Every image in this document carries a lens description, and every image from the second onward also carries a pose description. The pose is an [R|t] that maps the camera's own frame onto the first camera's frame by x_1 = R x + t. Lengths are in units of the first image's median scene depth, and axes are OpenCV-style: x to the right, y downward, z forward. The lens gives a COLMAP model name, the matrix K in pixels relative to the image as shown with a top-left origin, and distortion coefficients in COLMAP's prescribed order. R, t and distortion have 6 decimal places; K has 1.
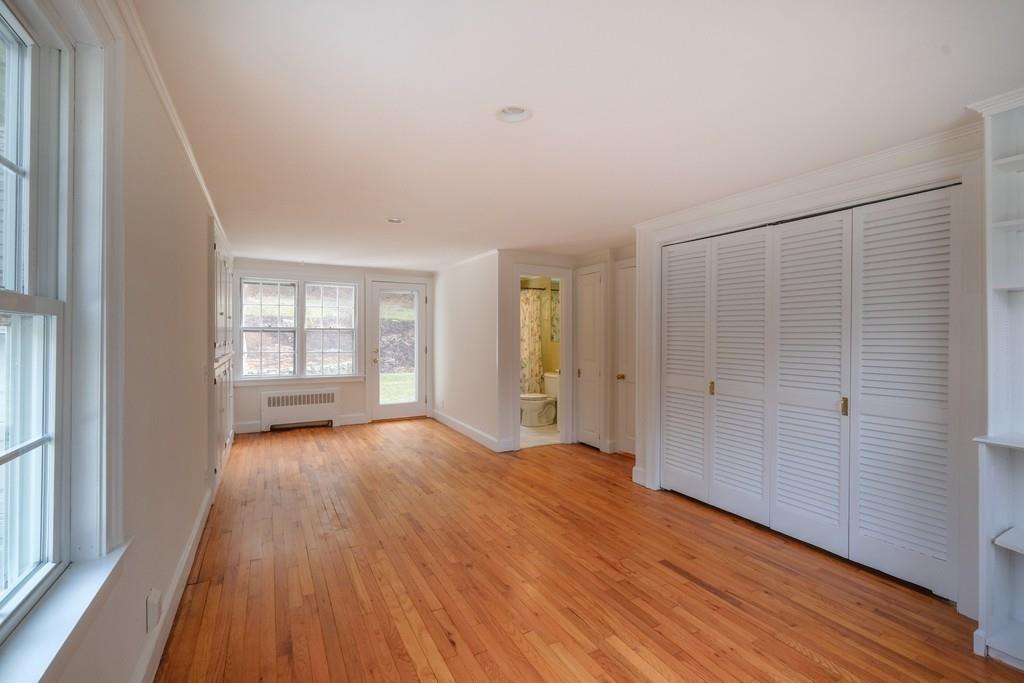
lens RADIAL K [[449.3, 0, 509.7], [0, 449.3, 336.0], [0, 0, 1]] dist [-0.001992, 0.000087]
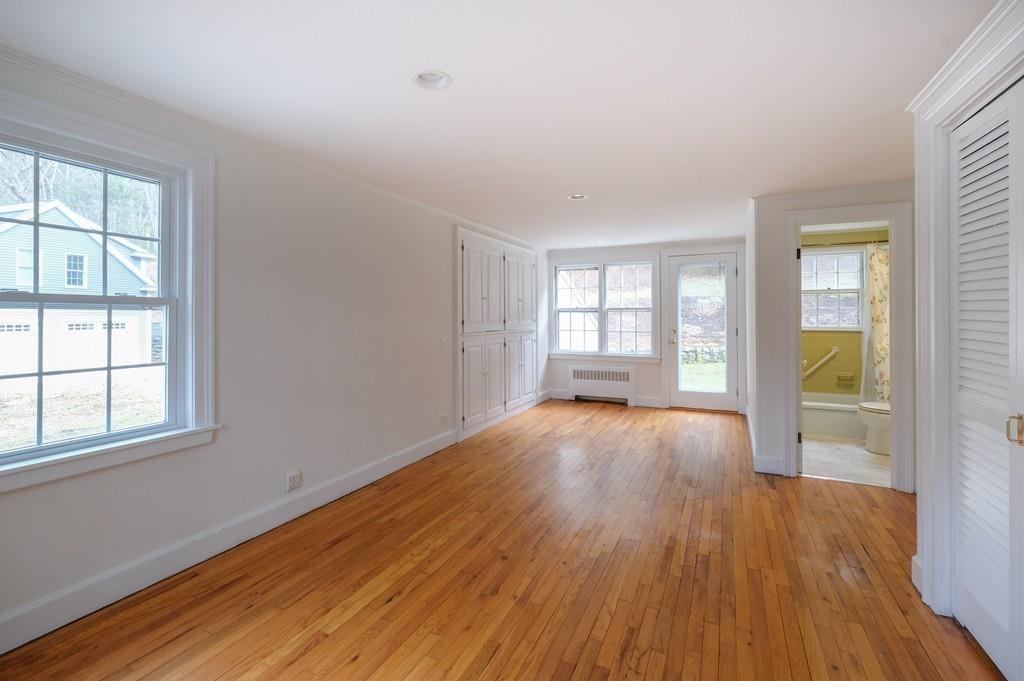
lens RADIAL K [[460.0, 0, 507.4], [0, 460.0, 313.5], [0, 0, 1]] dist [0.000231, 0.000120]
pose [[0.579842, -0.006770, -0.814701, 0.469917], [0.001970, 0.999974, -0.006908, 0.003461], [0.814726, 0.002400, 0.579841, 0.296959]]
